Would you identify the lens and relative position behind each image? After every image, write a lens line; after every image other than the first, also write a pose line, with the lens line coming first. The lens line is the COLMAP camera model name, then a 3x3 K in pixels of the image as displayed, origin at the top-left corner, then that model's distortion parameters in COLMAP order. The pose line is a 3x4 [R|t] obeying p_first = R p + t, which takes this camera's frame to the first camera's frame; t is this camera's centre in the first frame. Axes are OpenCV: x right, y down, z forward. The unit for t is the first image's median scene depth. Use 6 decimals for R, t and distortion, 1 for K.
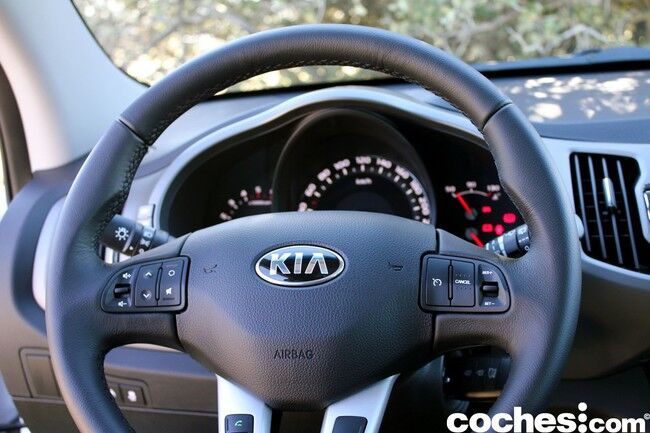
lens RADIAL K [[962.6, 0, 325.0], [0, 962.6, 216.5], [0, 0, 1]] dist [-0.013430, -0.011604]
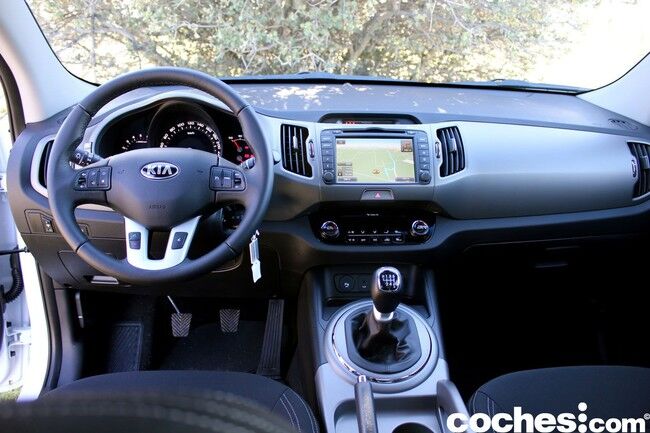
lens RADIAL K [[547.9, 0, 325.0], [0, 547.9, 216.5], [0, 0, 1]] dist [-0.117794, 0.004620]
pose [[0.964980, -0.003259, 0.262303, 0.013828], [-0.029766, 0.992104, 0.121833, -0.010524], [-0.260629, -0.125375, 0.957264, -0.346762]]
